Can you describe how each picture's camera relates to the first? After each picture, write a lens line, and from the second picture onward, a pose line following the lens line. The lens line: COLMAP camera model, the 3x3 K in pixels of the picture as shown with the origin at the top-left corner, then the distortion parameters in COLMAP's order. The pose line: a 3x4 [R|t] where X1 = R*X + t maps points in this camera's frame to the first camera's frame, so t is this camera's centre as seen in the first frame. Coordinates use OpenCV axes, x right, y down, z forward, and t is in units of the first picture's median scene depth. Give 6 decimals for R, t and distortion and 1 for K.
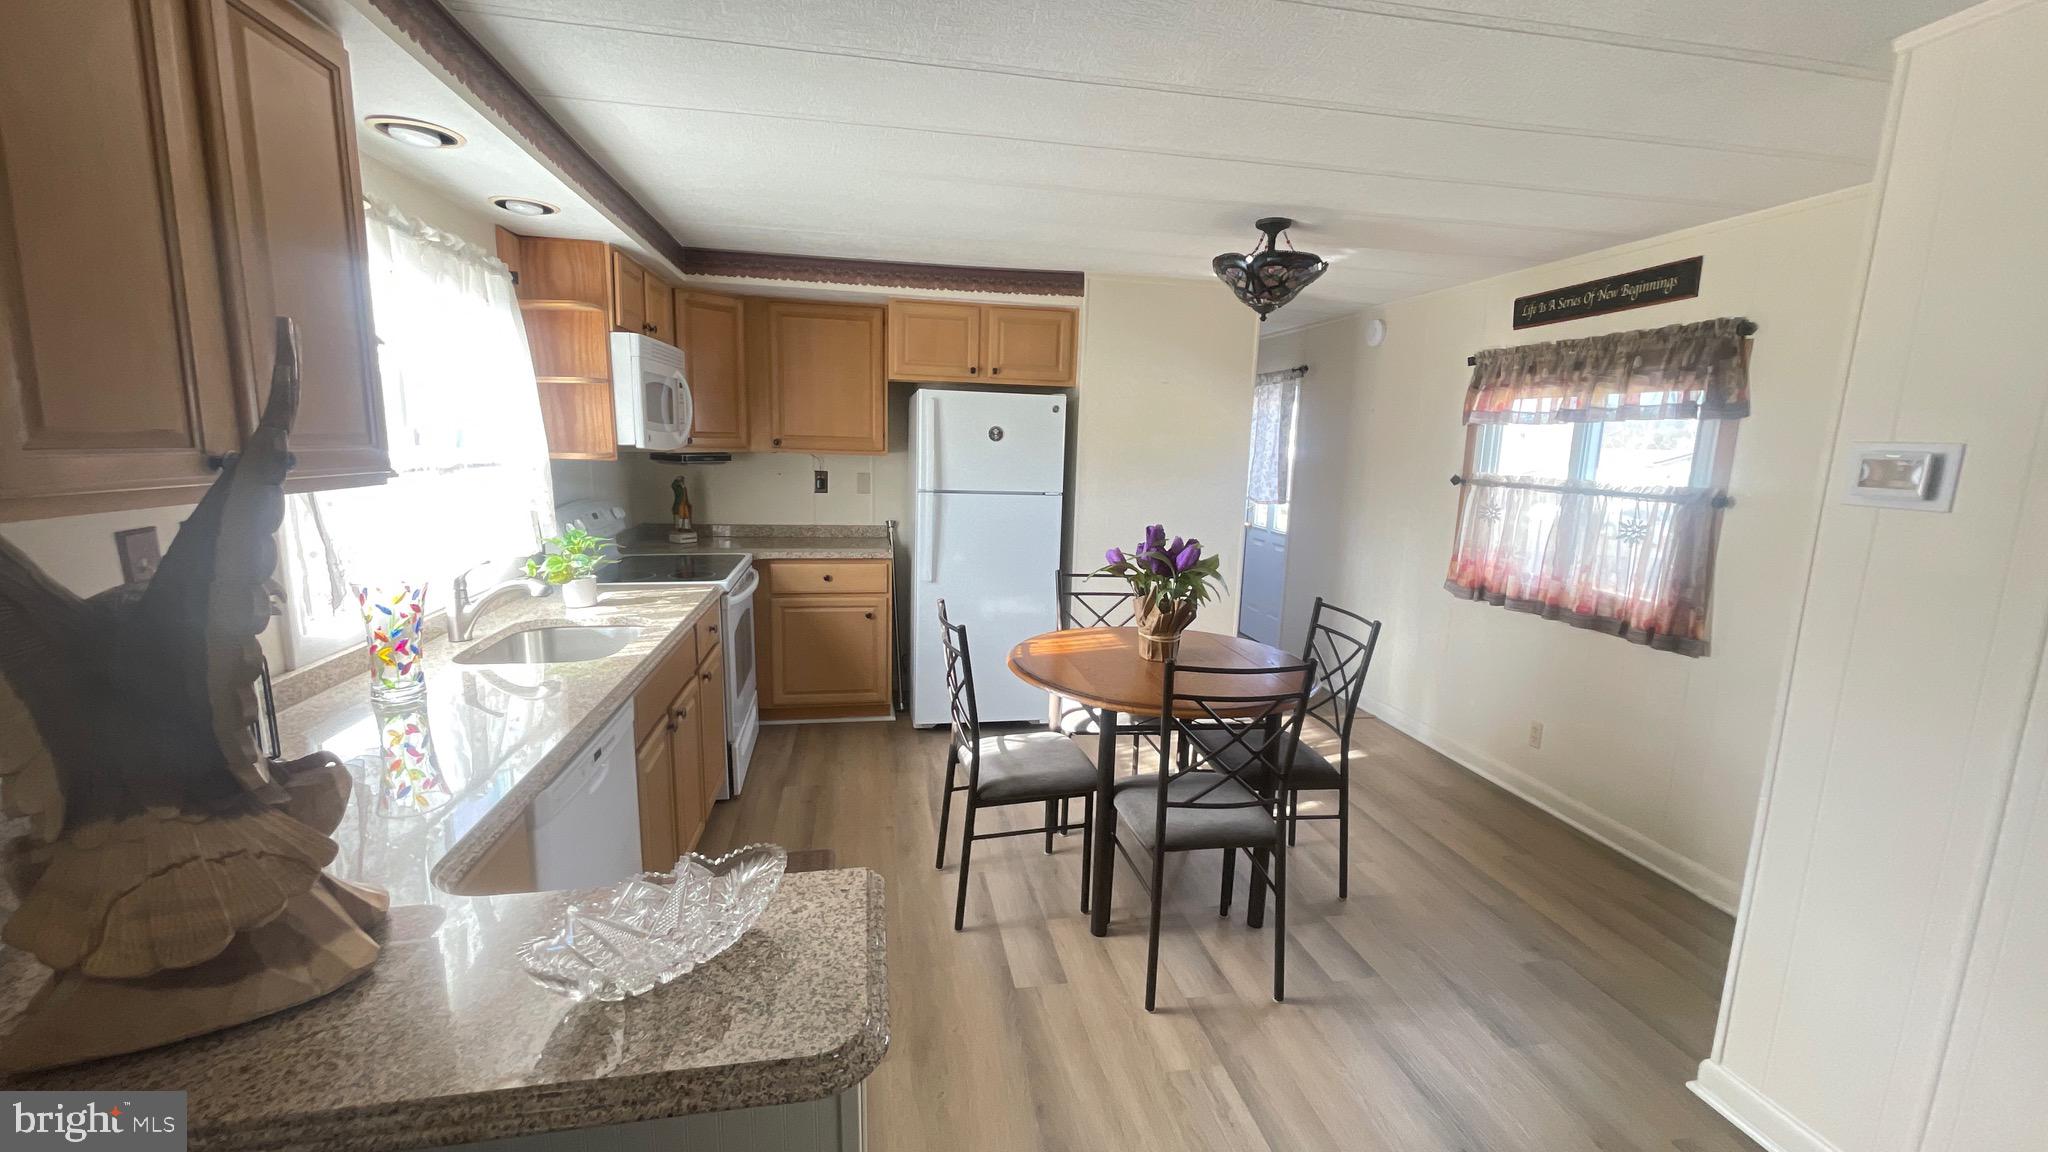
lens RADIAL K [[824.8, 0, 1017.3], [0, 824.8, 576.2], [0, 0, 1]] dist [0.000769, 0.000673]
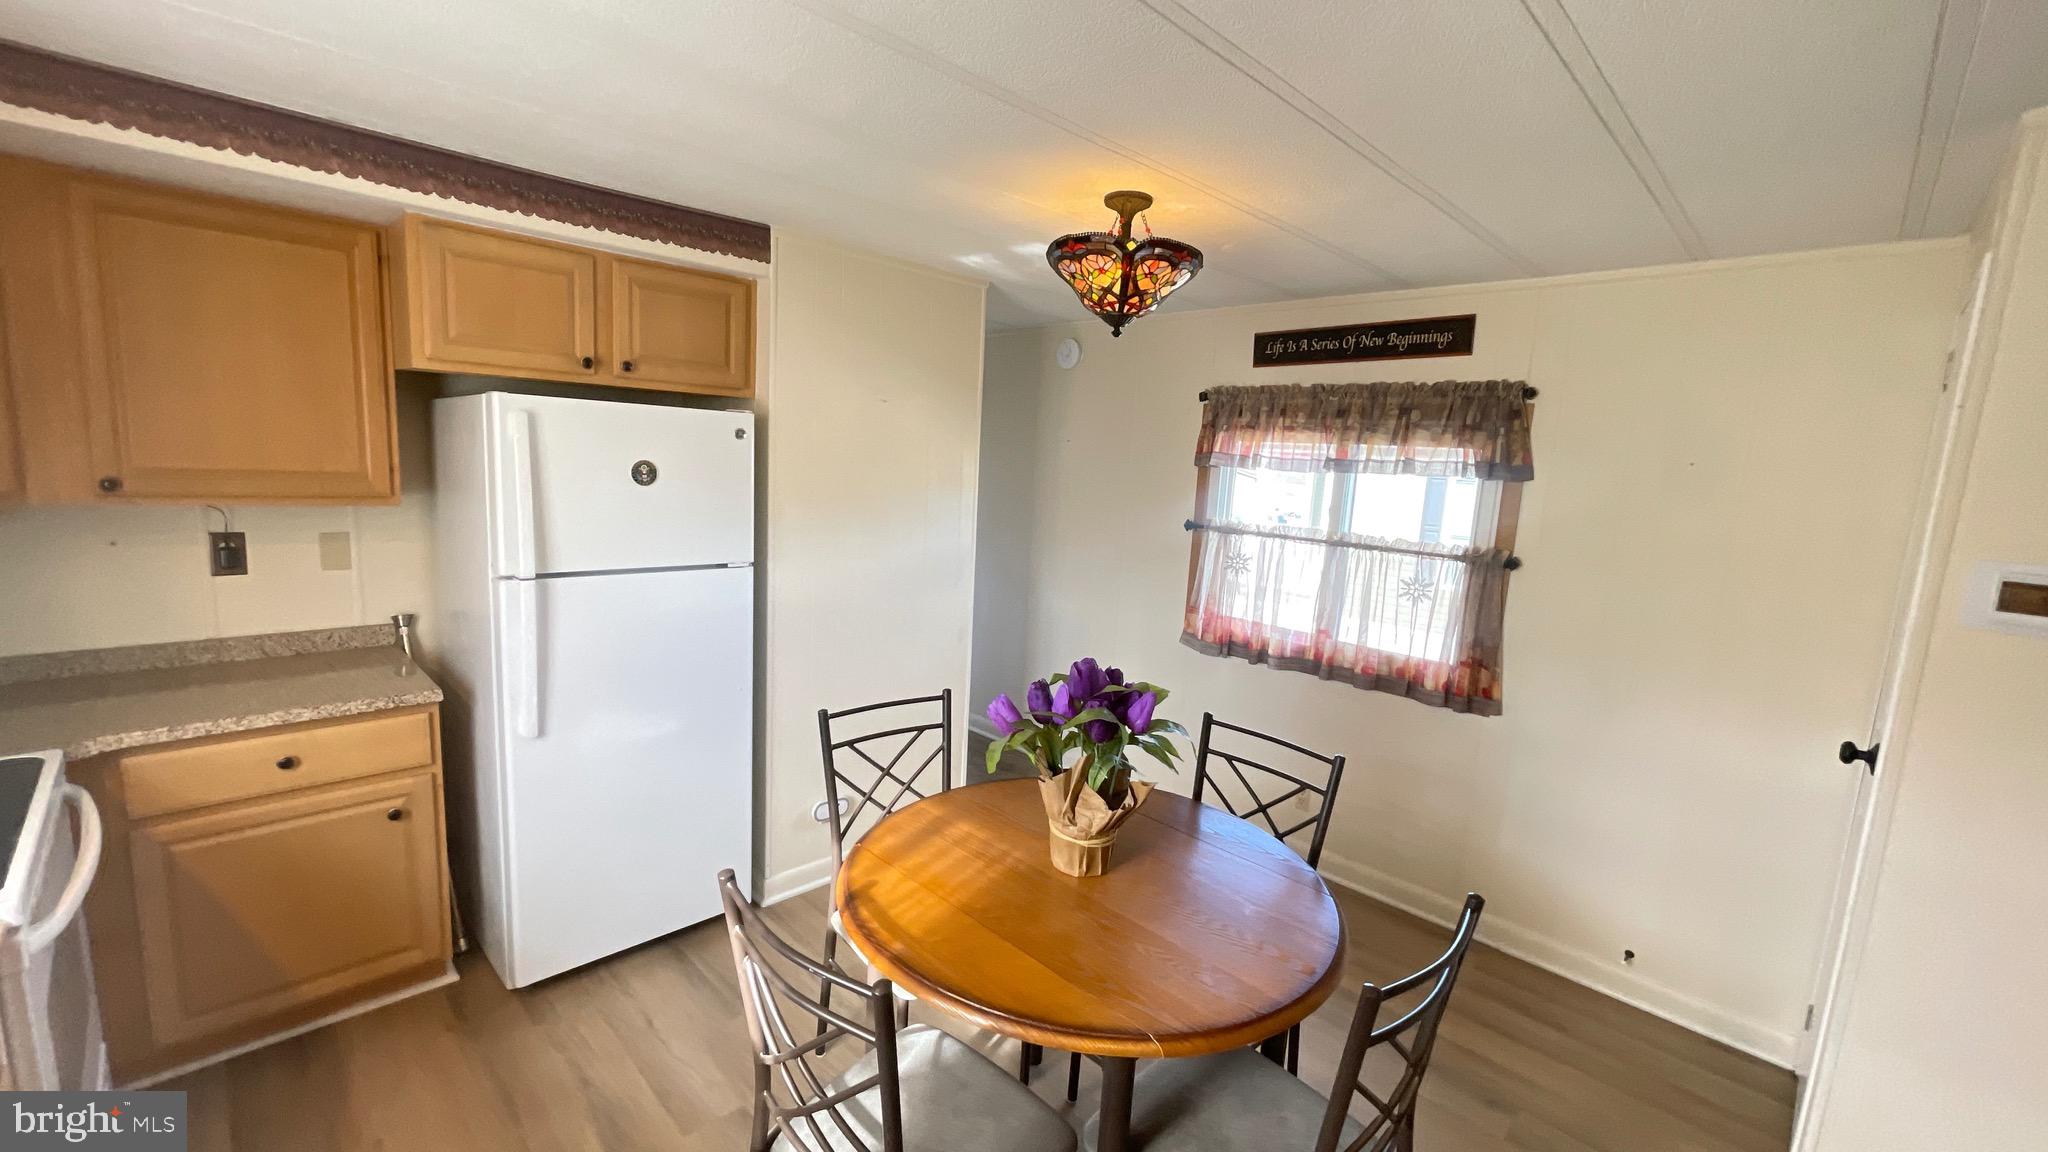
lens RADIAL K [[824.8, 0, 1017.3], [0, 824.8, 576.2], [0, 0, 1]] dist [0.000769, 0.000673]
pose [[0.825172, -0.067769, 0.560802, -0.157828], [0.063012, 0.997624, 0.027839, -0.107851], [-0.561357, 0.012366, 0.827482, 0.390365]]
